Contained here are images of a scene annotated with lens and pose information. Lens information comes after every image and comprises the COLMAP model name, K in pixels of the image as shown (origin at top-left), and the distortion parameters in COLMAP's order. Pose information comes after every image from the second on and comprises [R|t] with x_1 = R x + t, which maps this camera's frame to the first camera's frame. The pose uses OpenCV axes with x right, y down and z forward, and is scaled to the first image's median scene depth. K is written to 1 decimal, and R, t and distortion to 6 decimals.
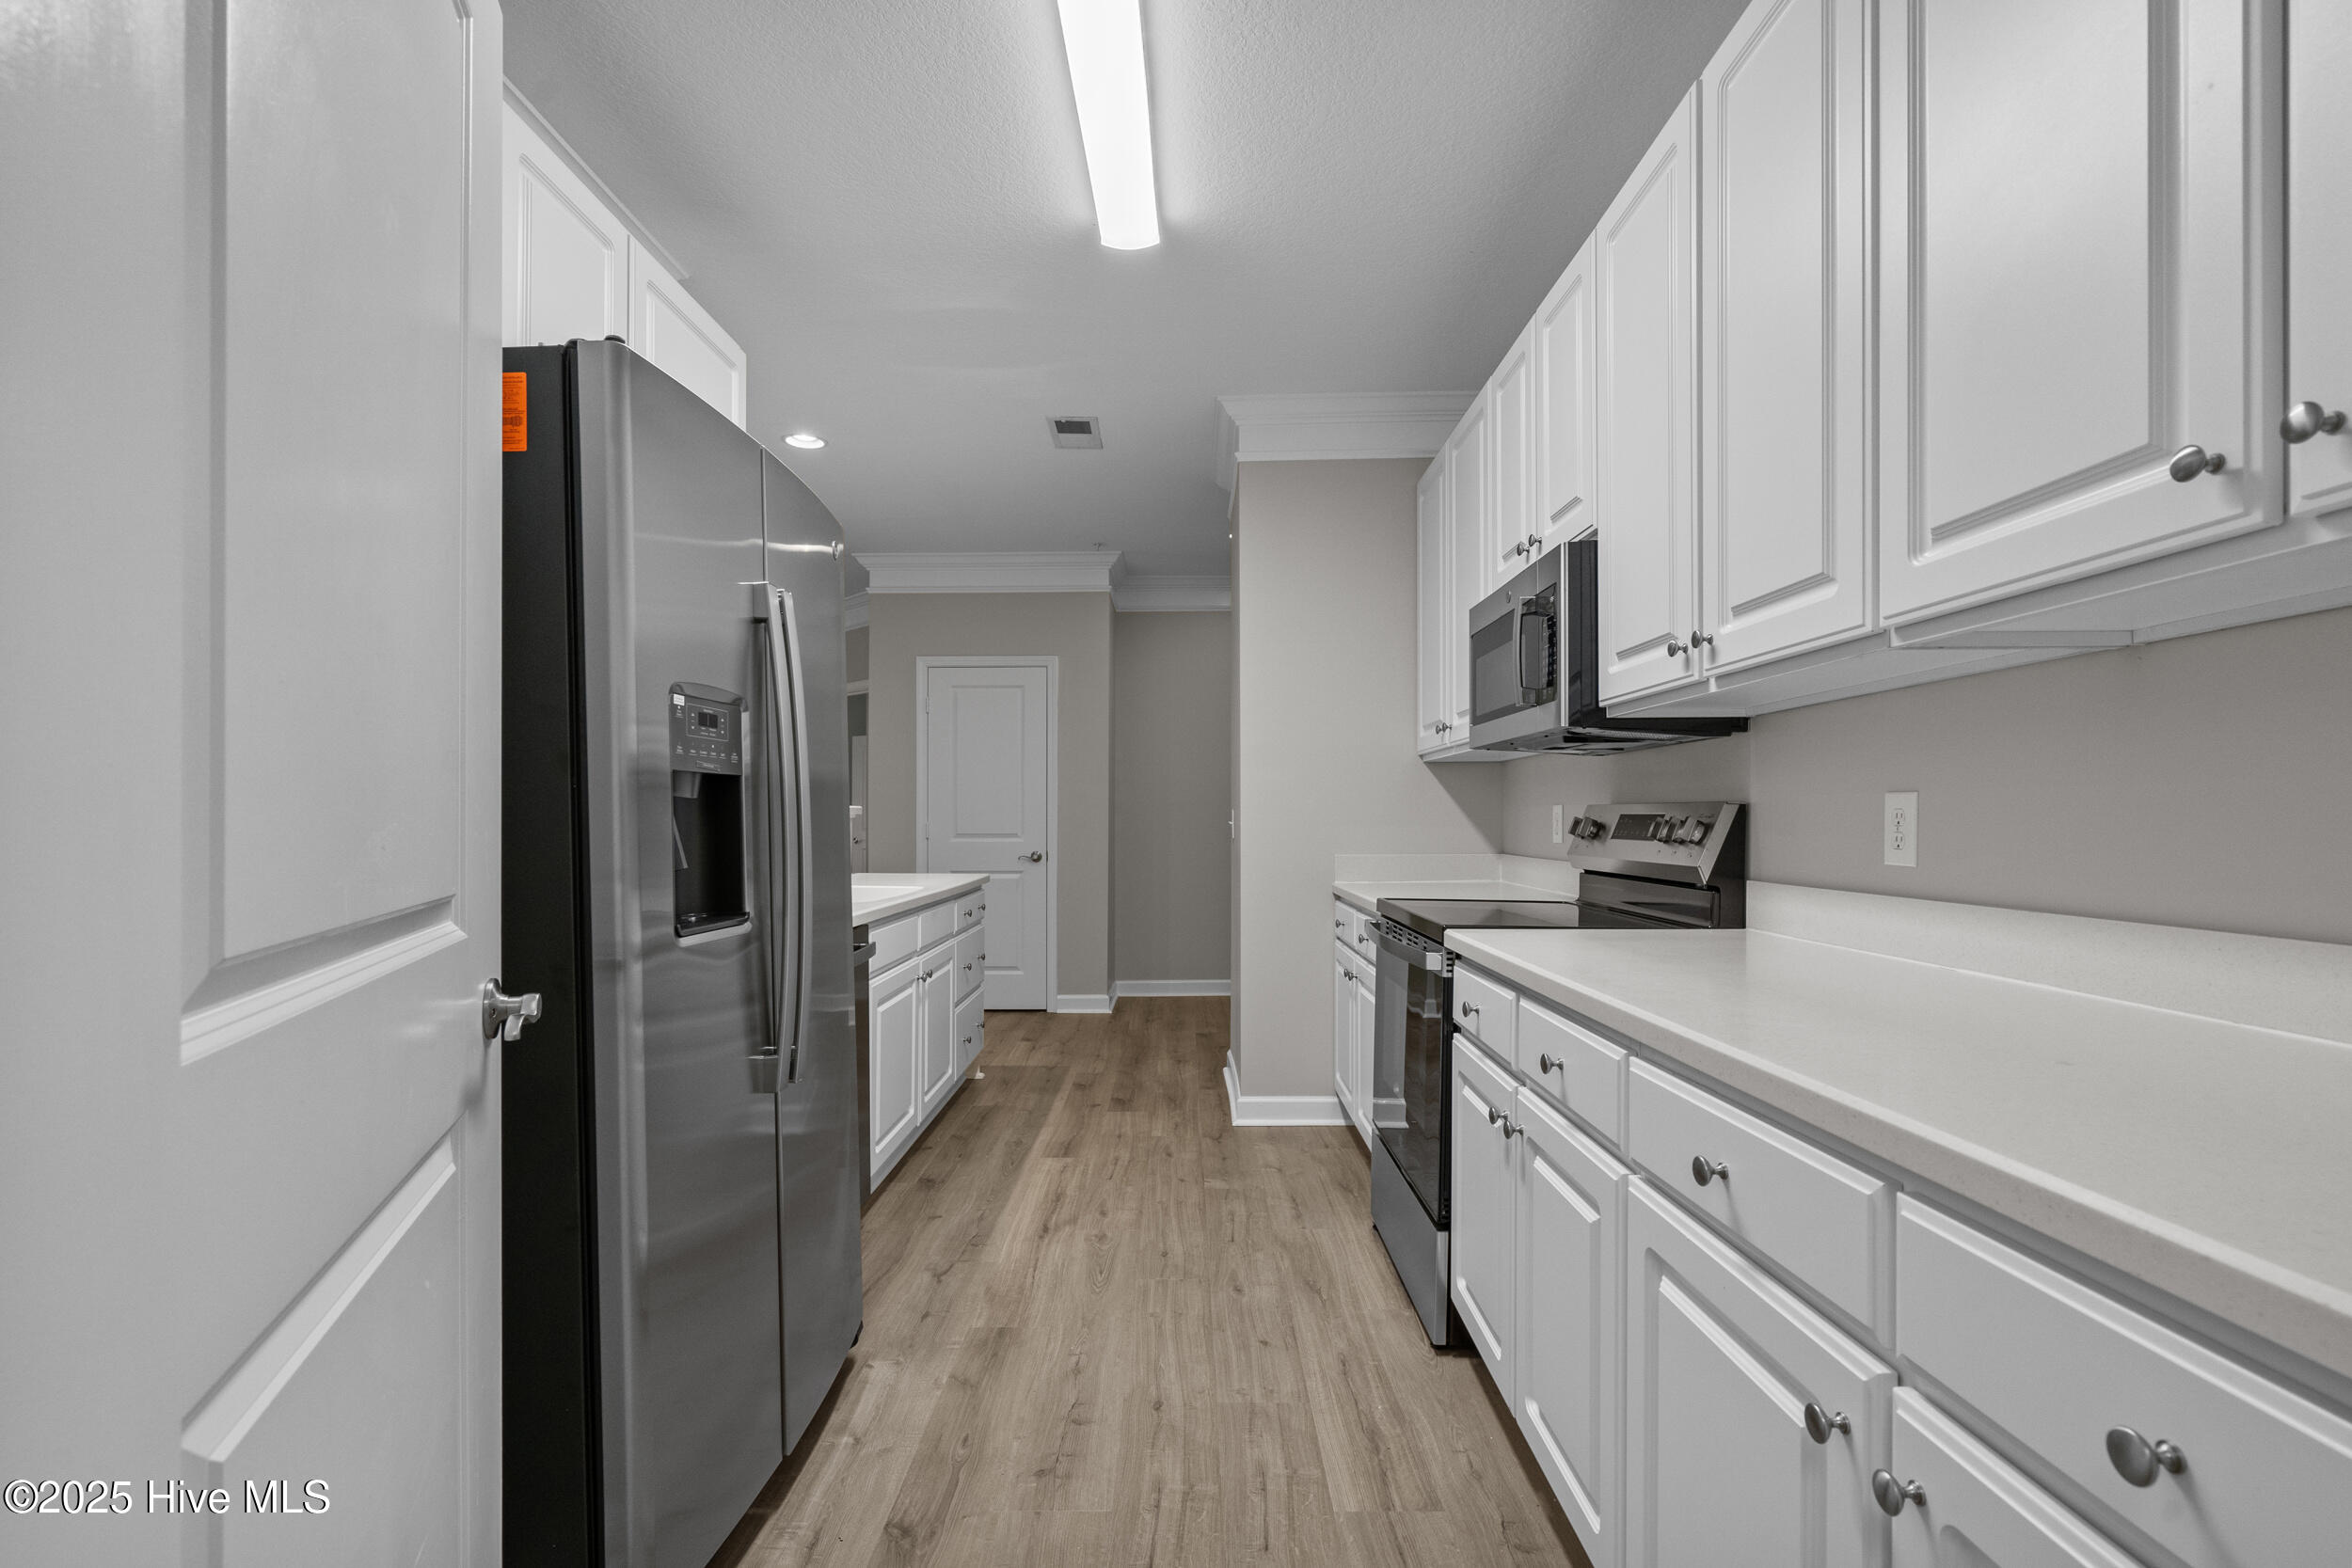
lens RADIAL K [[1078.3, 0, 1183.0], [0, 1078.3, 794.2], [0, 0, 1]] dist [-0.000254, -0.000060]
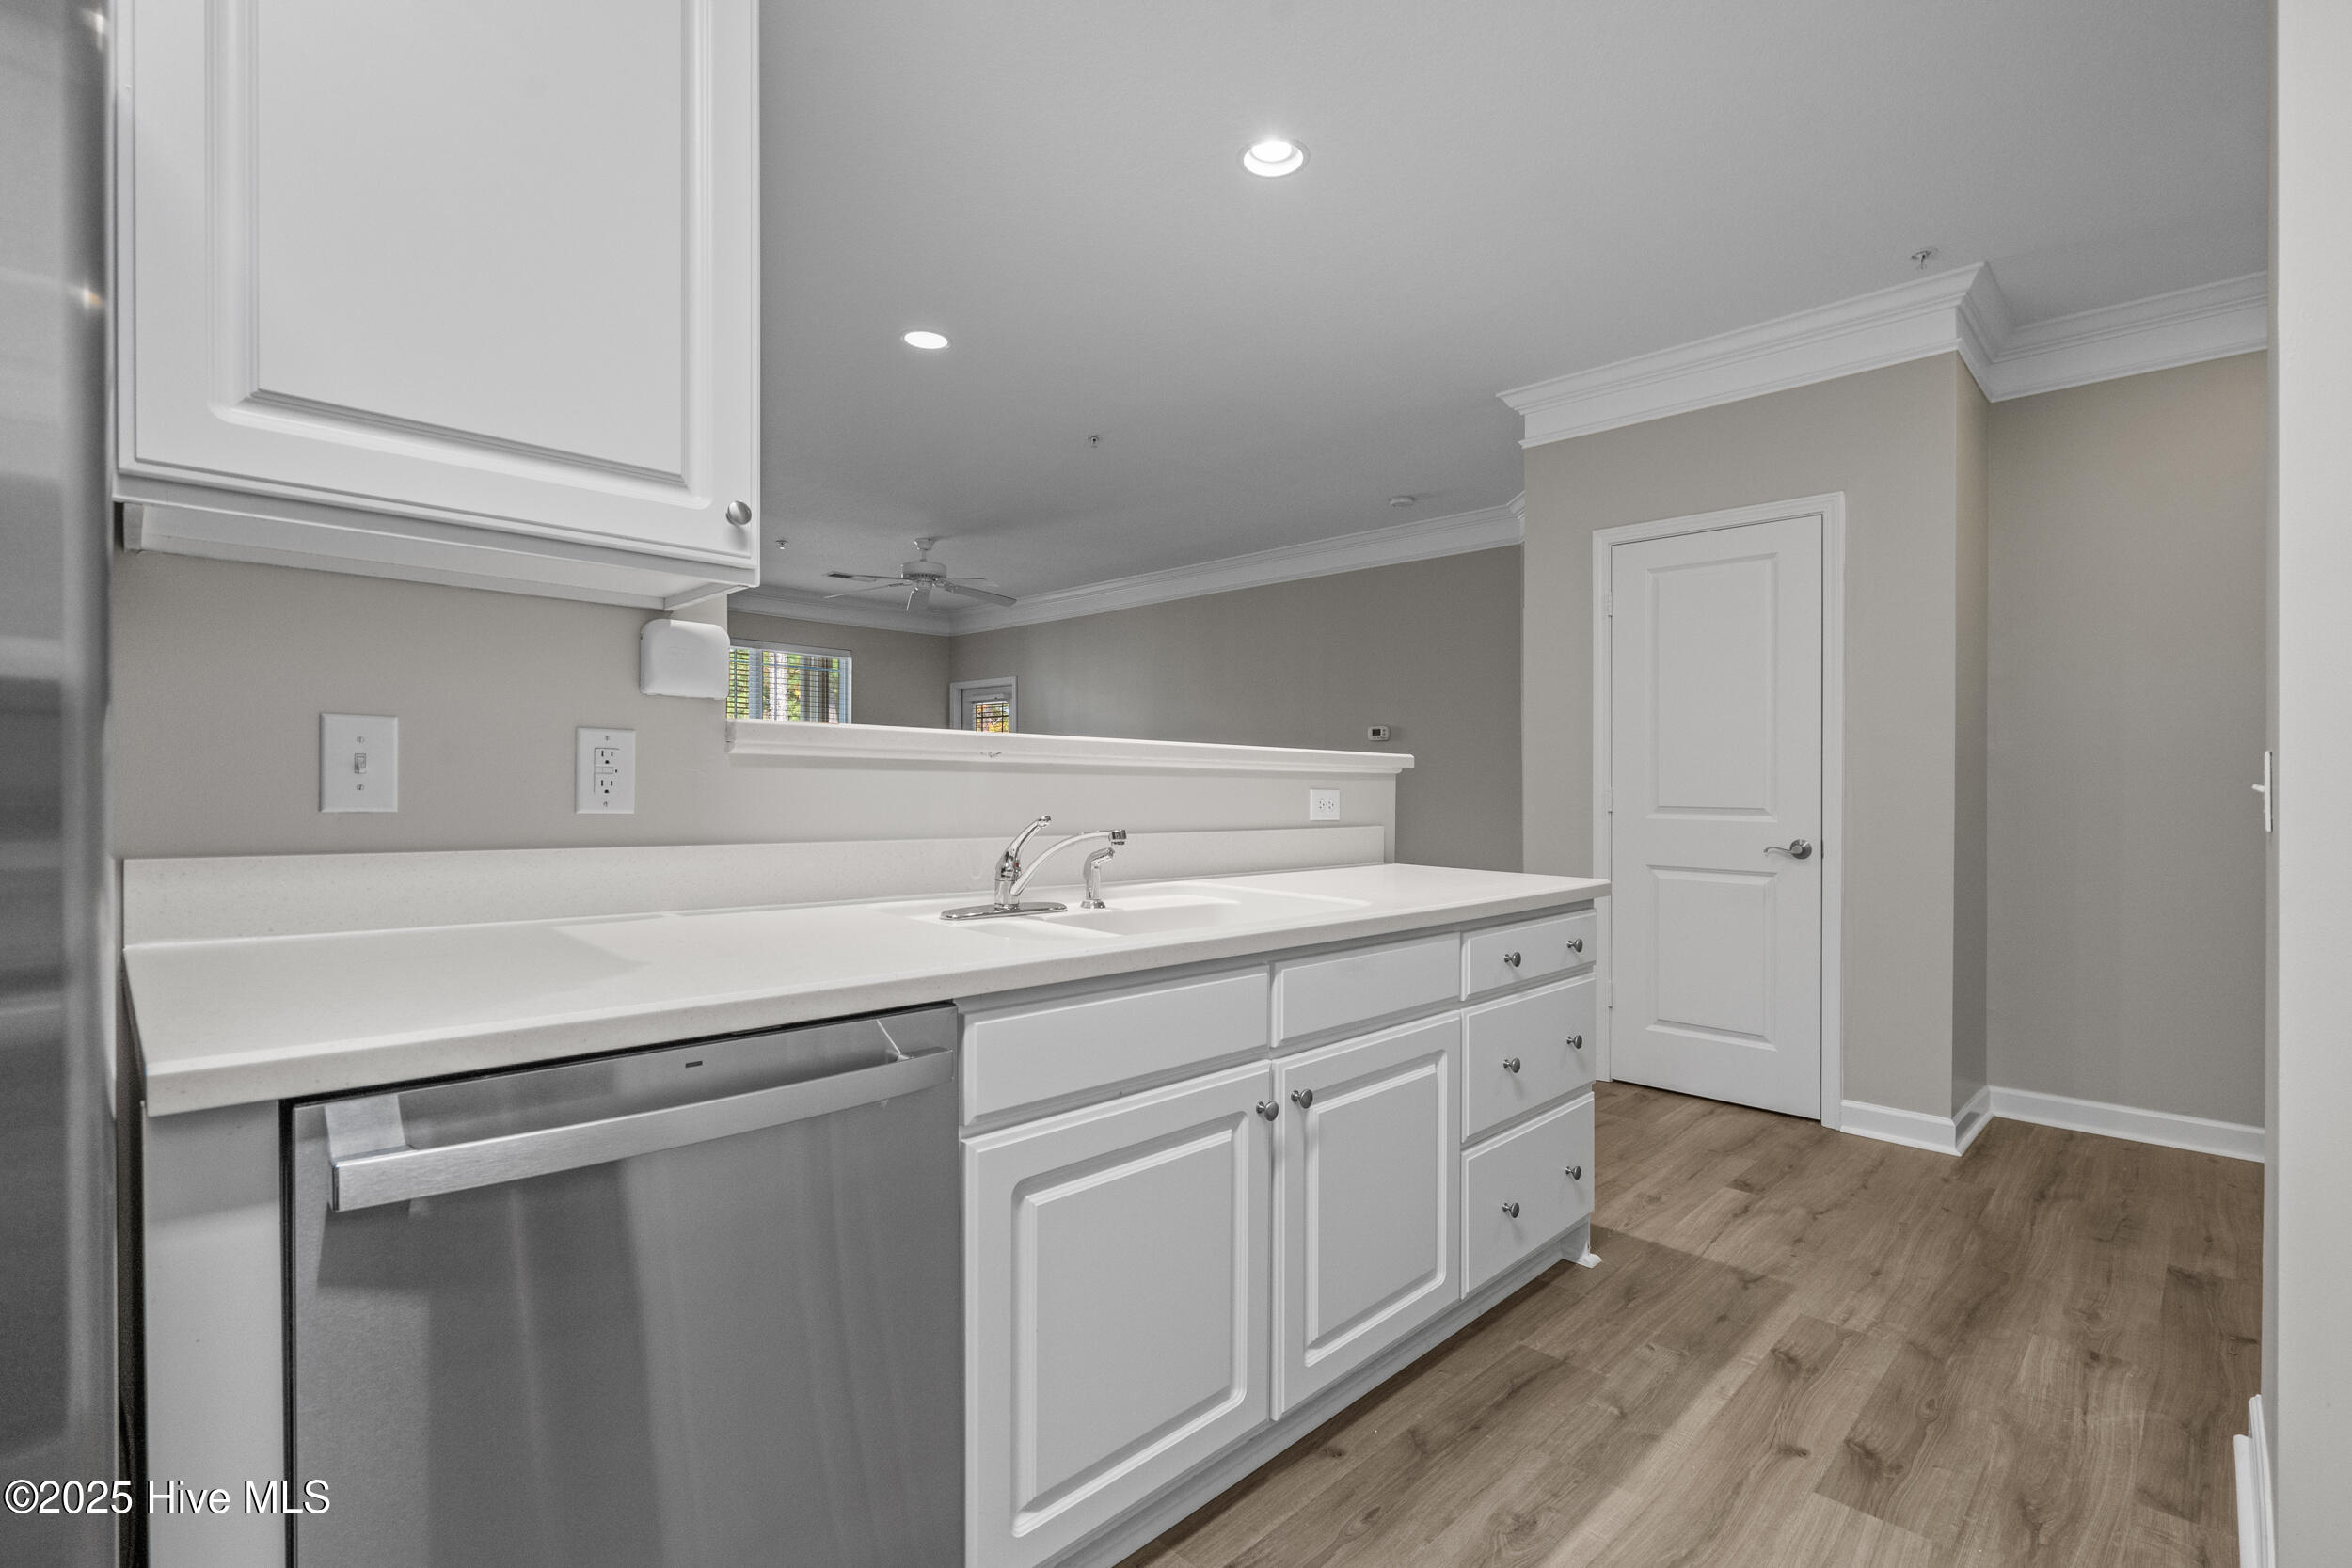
lens RADIAL K [[1073.5, 0, 1185.1], [0, 1073.5, 771.7], [0, 0, 1]] dist [0.001775, 0.000094]
pose [[0.714718, 0.002067, -0.699409, 0.034901], [0.001286, 0.999990, 0.004270, 0.016622], [0.699411, -0.003951, 0.714709, 0.437997]]
